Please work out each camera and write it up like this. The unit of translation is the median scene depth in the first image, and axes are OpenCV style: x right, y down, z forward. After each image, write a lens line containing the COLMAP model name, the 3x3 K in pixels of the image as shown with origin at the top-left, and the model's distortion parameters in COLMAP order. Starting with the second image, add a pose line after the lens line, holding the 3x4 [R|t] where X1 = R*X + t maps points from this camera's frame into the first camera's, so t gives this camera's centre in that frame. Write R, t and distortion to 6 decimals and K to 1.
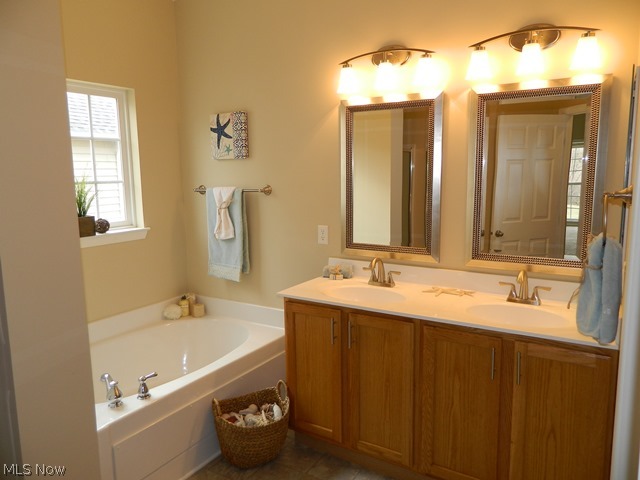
lens RADIAL K [[493.1, 0, 320.0], [0, 493.1, 240.0], [0, 0, 1]] dist [0.008668, 0.004338]
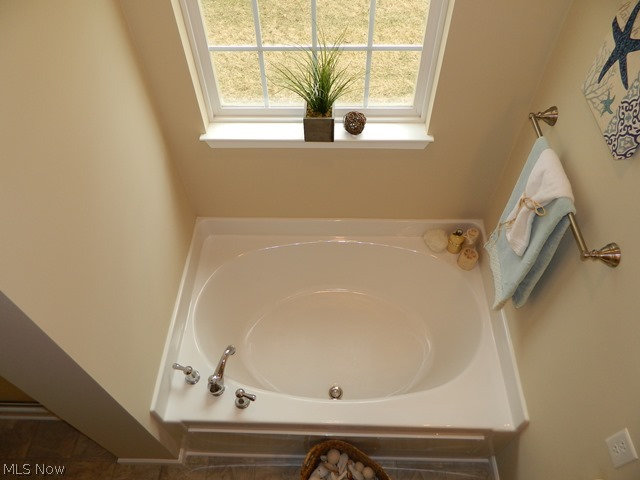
lens RADIAL K [[469.4, 0, 320.0], [0, 469.4, 240.0], [0, 0, 1]] dist [-0.051722, 0.002023]
pose [[0.496390, 0.692088, -0.524034, -0.031656], [-0.139650, 0.659457, 0.738657, -0.351722], [0.856793, -0.293481, 0.423998, 0.615961]]
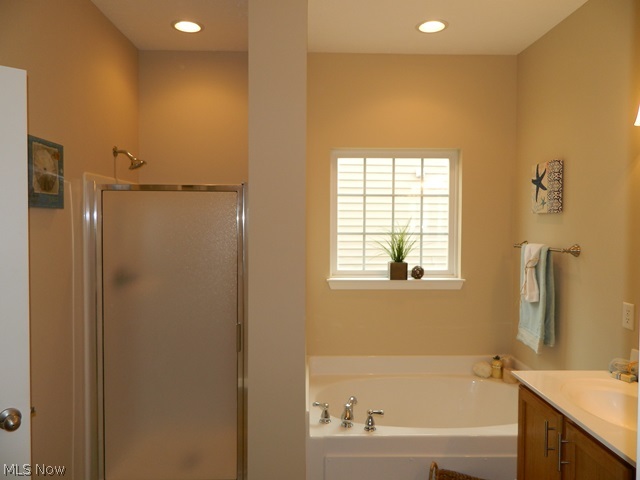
lens RADIAL K [[469.4, 0, 320.0], [0, 469.4, 240.0], [0, 0, 1]] dist [-0.051722, 0.002023]
pose [[0.530240, 0.048741, -0.846446, 0.314171], [-0.143694, 0.989070, -0.033060, -0.031230], [0.835582, 0.139159, 0.531448, 0.228783]]
